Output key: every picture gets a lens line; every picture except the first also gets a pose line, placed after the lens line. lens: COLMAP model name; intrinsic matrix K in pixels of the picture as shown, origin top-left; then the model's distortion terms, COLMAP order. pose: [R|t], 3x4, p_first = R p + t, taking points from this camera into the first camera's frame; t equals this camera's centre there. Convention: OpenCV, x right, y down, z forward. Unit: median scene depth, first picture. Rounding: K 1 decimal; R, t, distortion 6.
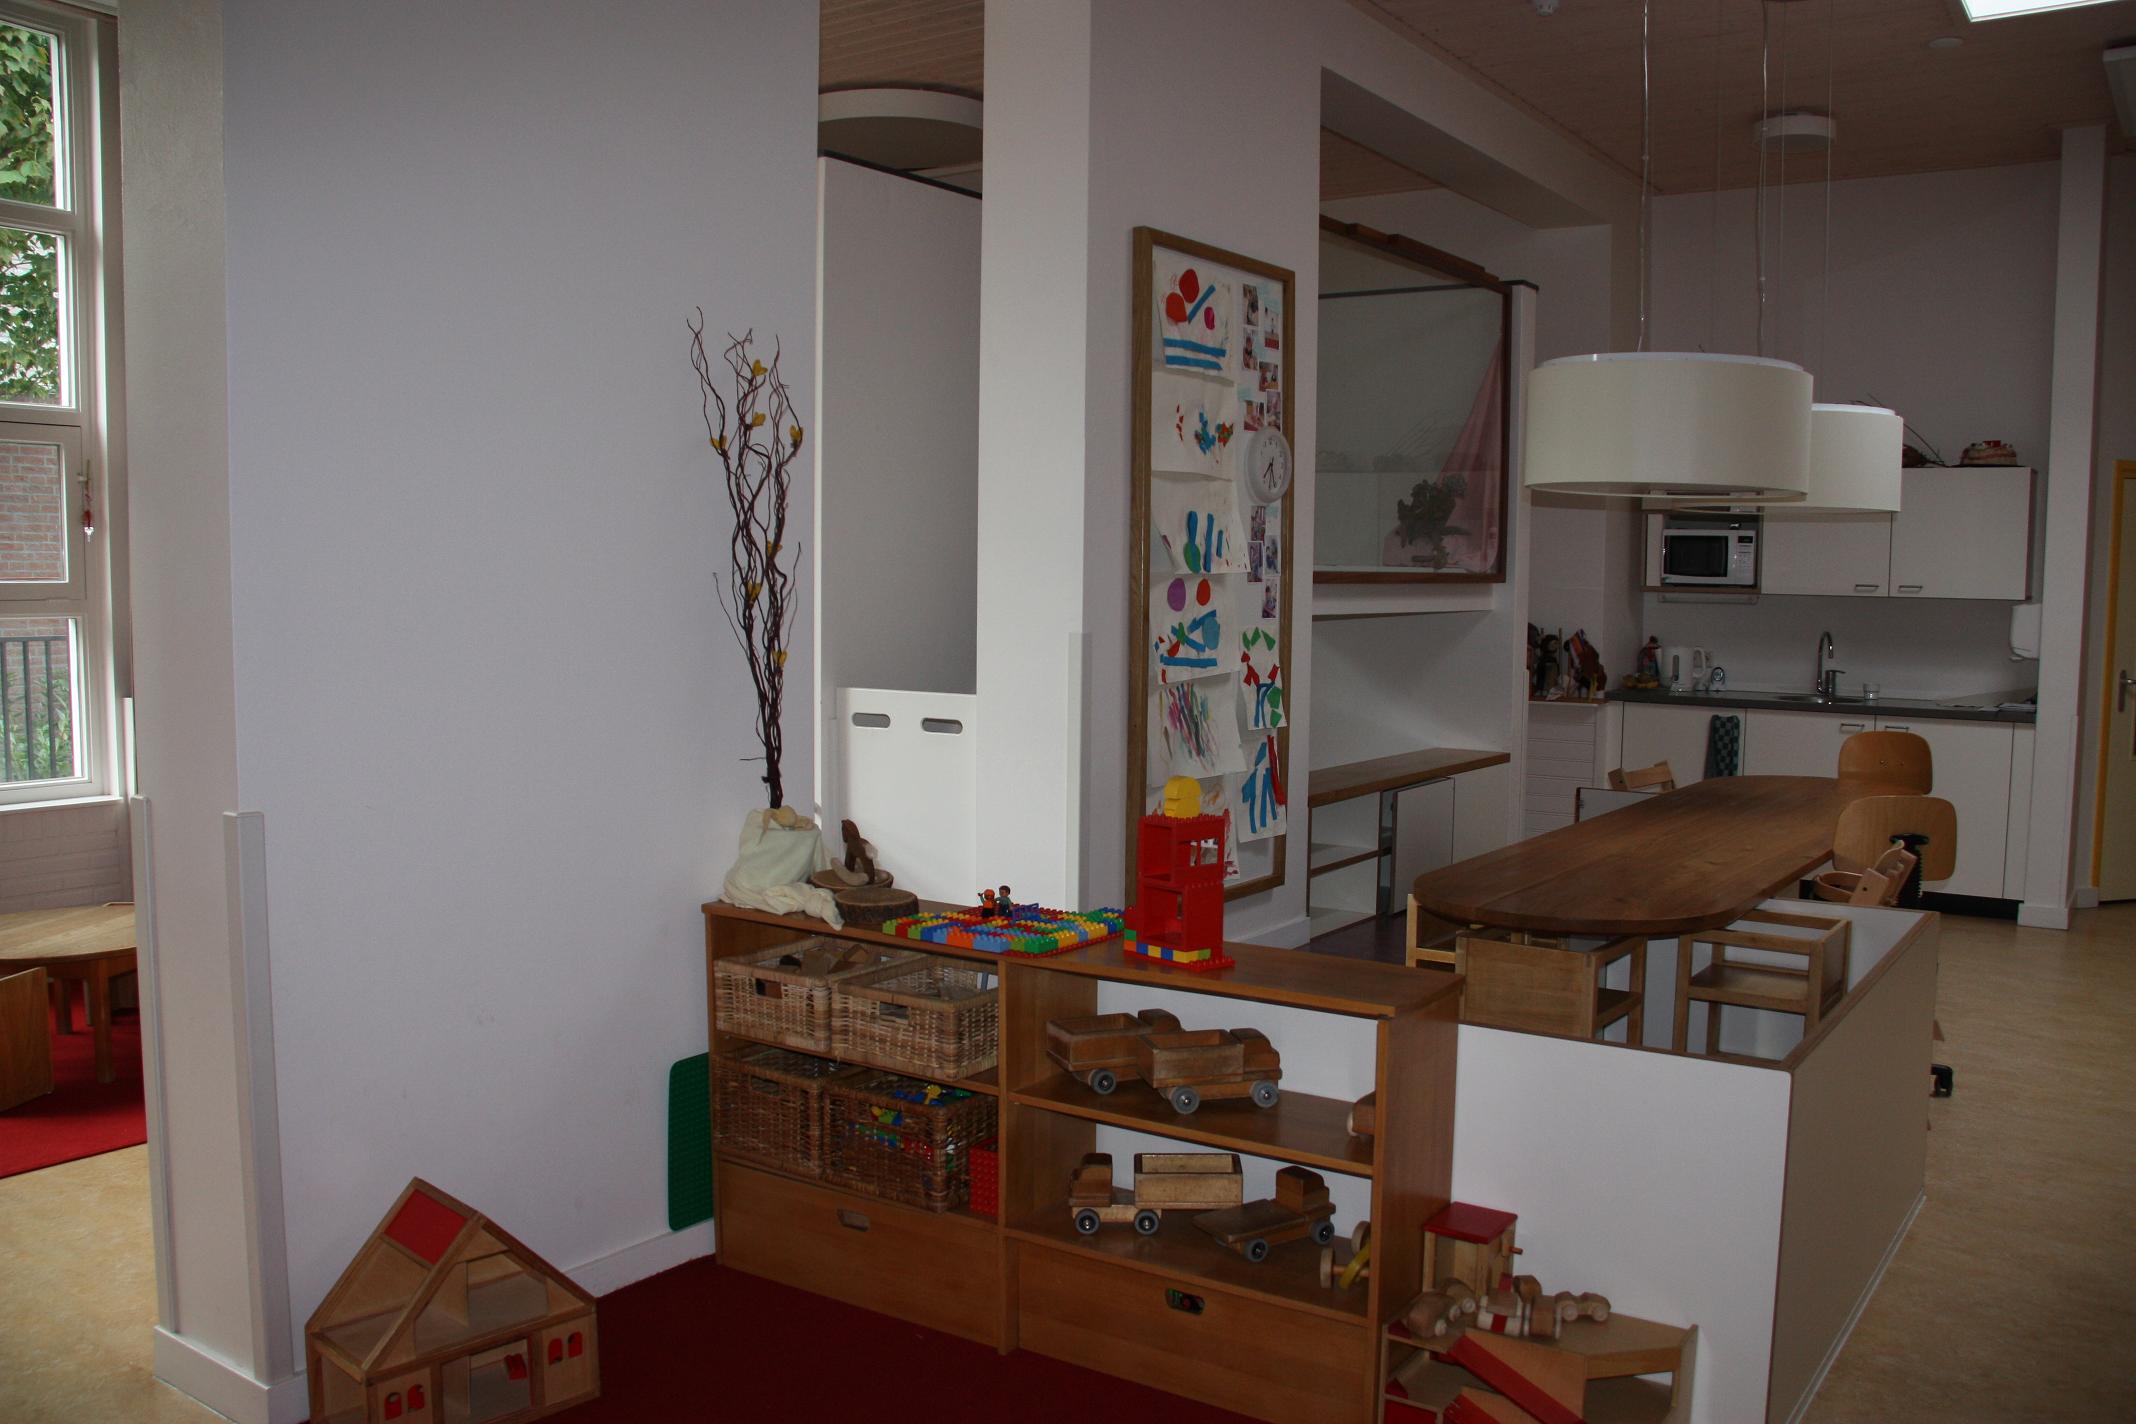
lens RADIAL K [[1831.2, 0, 1069.3], [0, 1831.2, 715.2], [0, 0, 1]] dist [-0.038829, 0.005544]
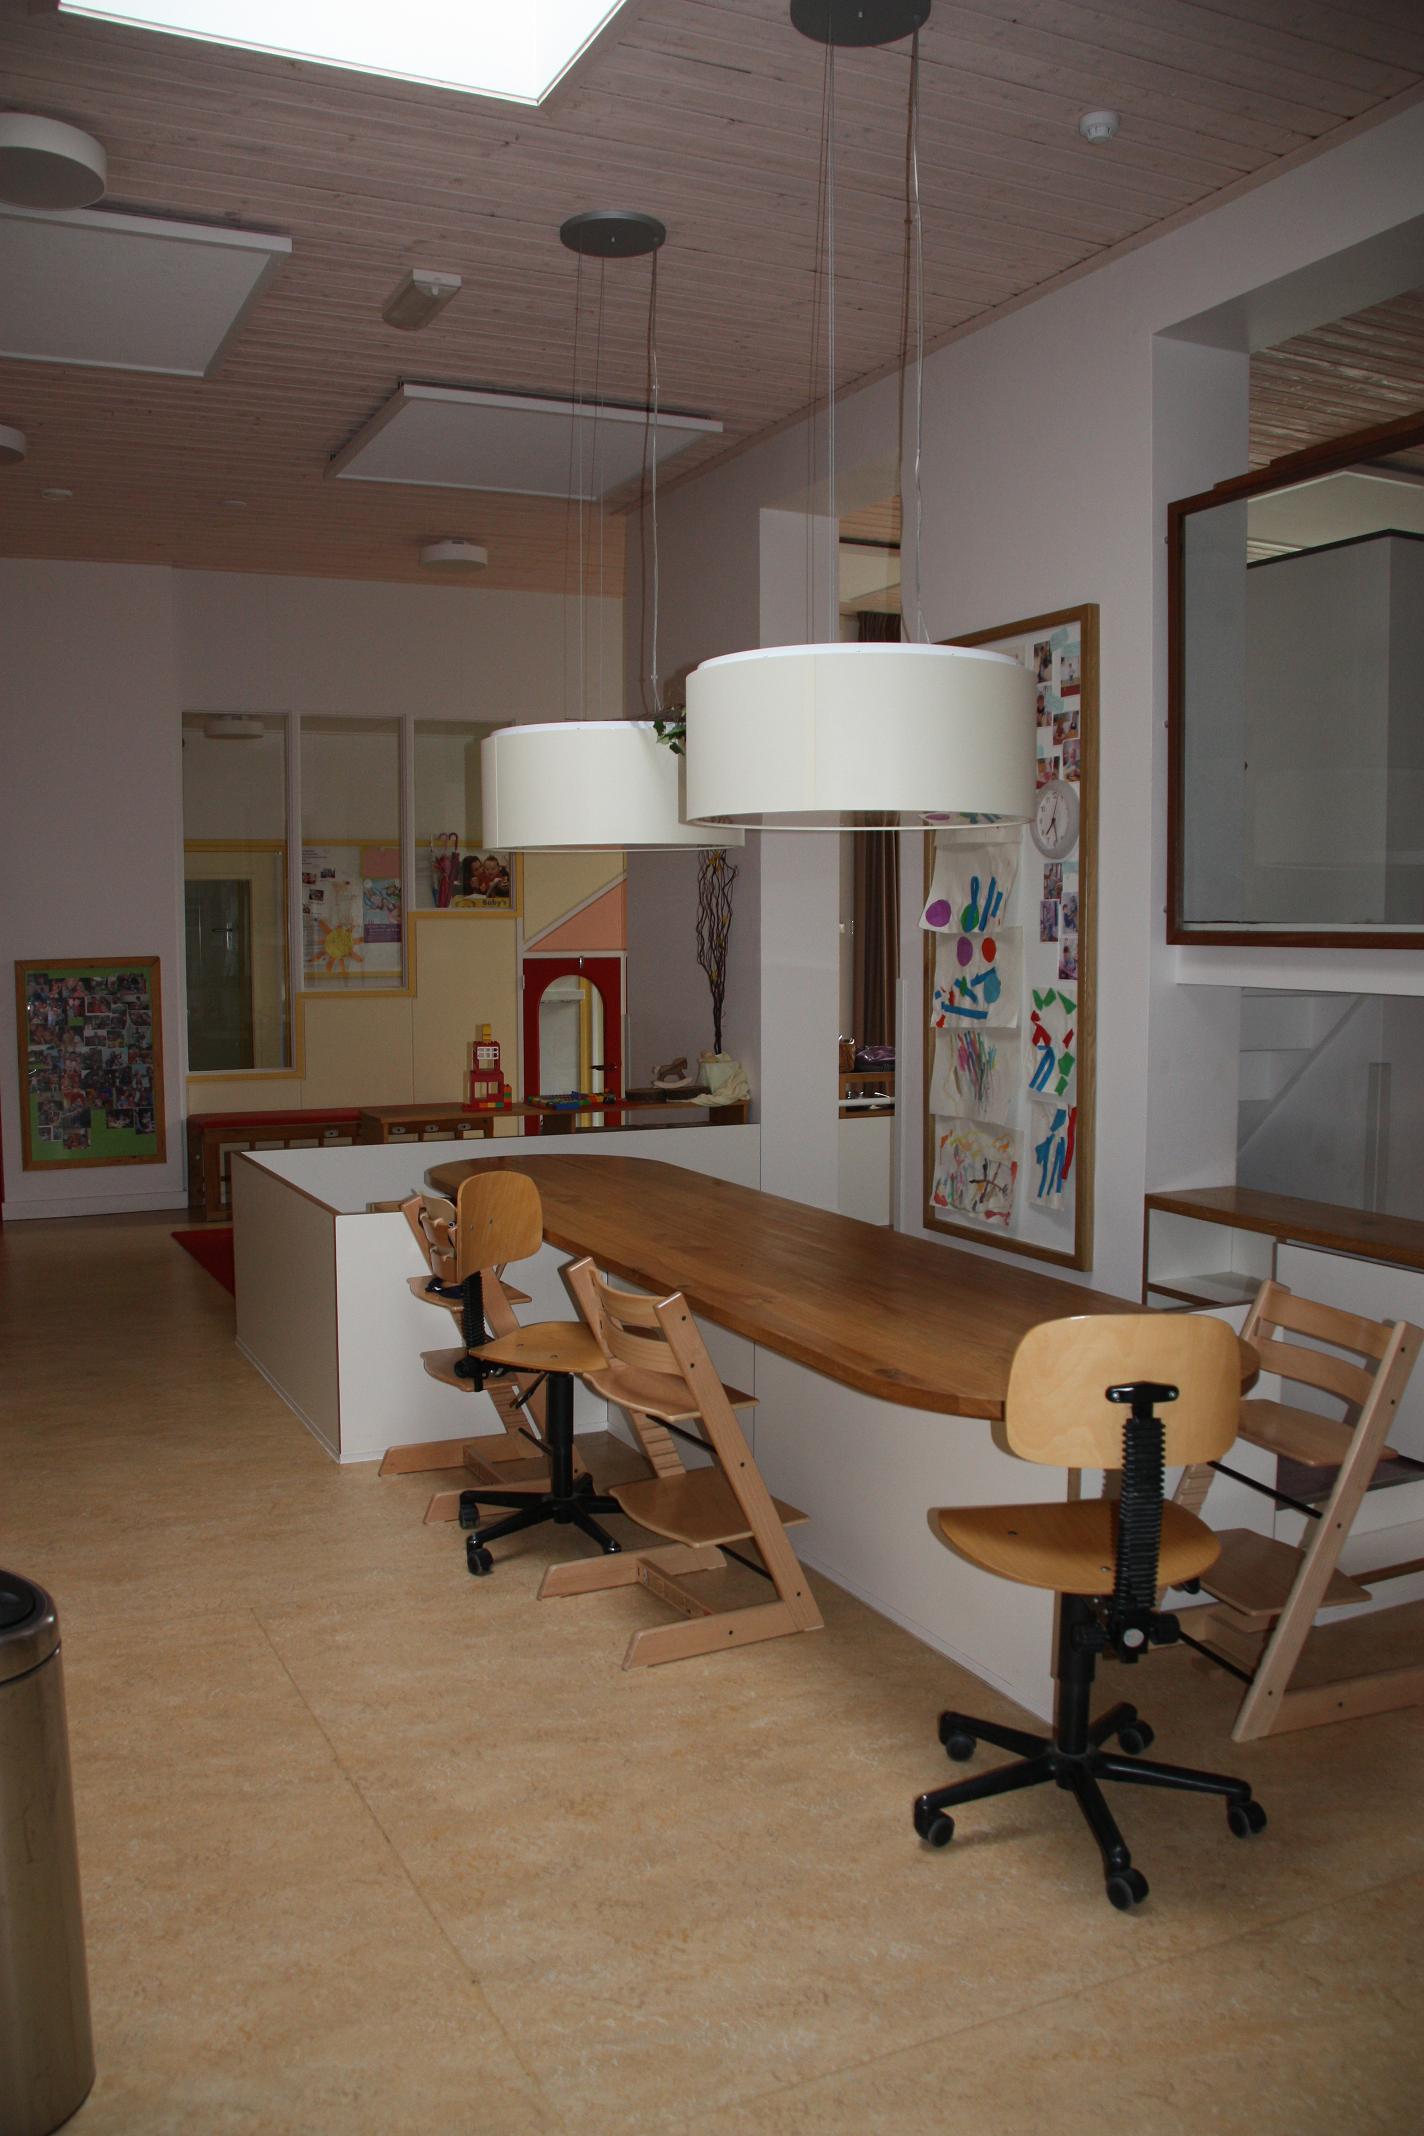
lens RADIAL K [[1831.2, 0, 711.0], [0, 1831.2, 1067.0], [0, 0, 1]] dist [-0.038829, 0.005544]
pose [[-0.495110, 0.062437, -0.866584, 1.041512], [-0.071298, 0.991131, 0.112146, -0.102980], [0.865900, 0.117311, -0.486267, 1.327208]]
